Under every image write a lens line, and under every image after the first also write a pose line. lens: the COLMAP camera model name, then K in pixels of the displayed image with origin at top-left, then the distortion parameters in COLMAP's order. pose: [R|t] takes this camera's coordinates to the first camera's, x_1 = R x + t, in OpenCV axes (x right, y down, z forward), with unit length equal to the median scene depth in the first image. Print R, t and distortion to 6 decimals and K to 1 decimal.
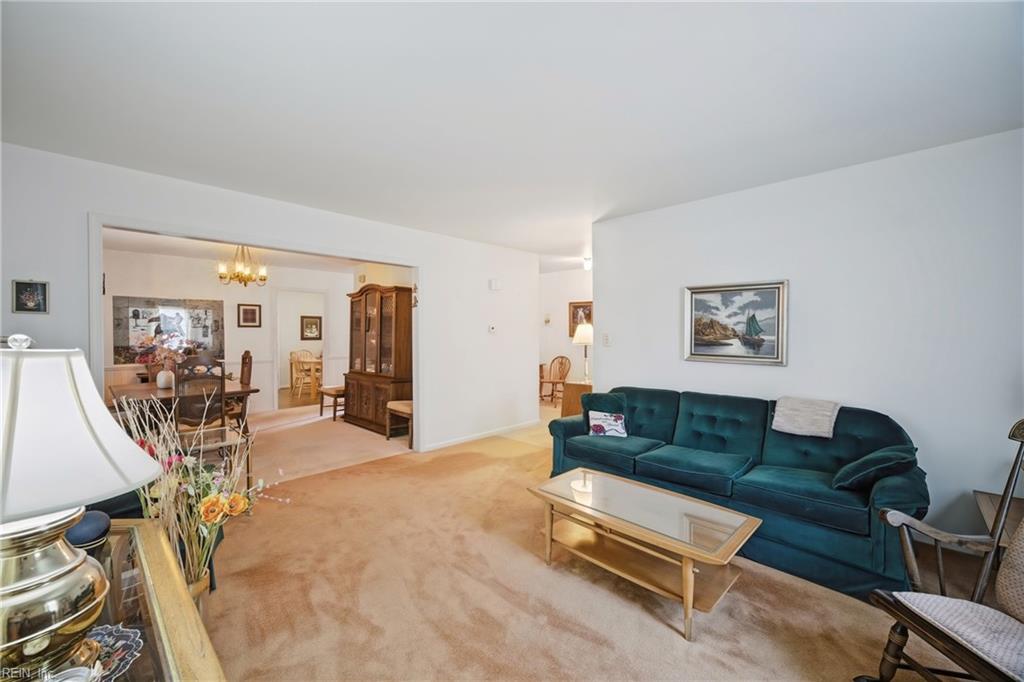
lens RADIAL K [[413.7, 0, 516.1], [0, 413.7, 335.3], [0, 0, 1]] dist [-0.001621, -0.000005]
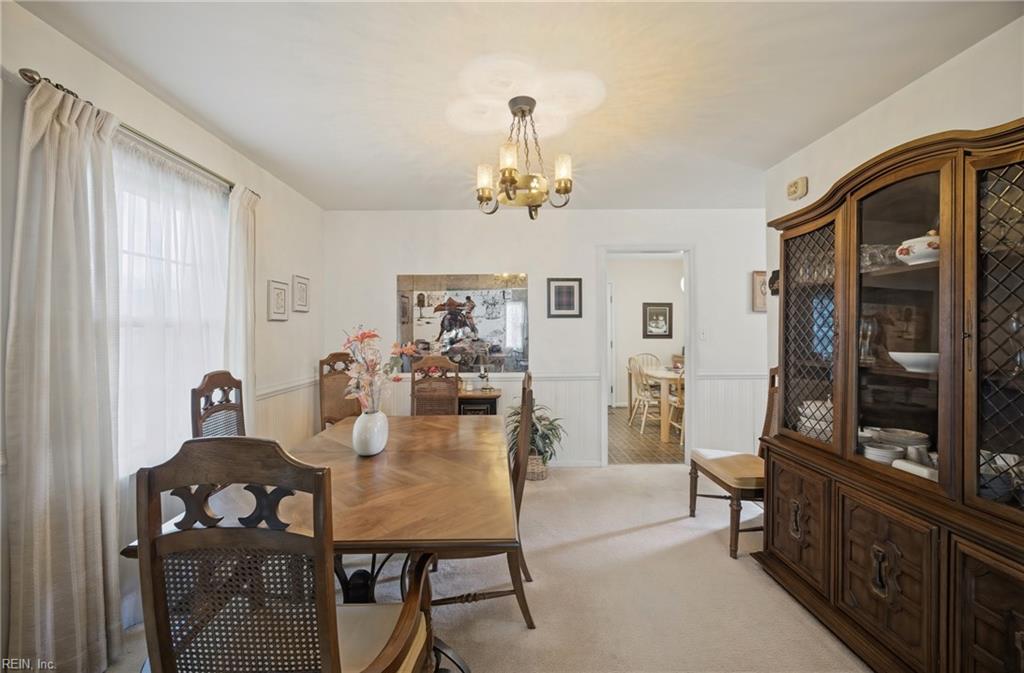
lens RADIAL K [[393.8, 0, 510.7], [0, 393.8, 330.4], [0, 0, 1]] dist [0.000142, 0.000007]
pose [[0.701963, 0.003572, -0.712205, -0.321776], [-0.002949, 0.999993, 0.002109, -0.002654], [0.712208, 0.000620, 0.701969, 0.591305]]
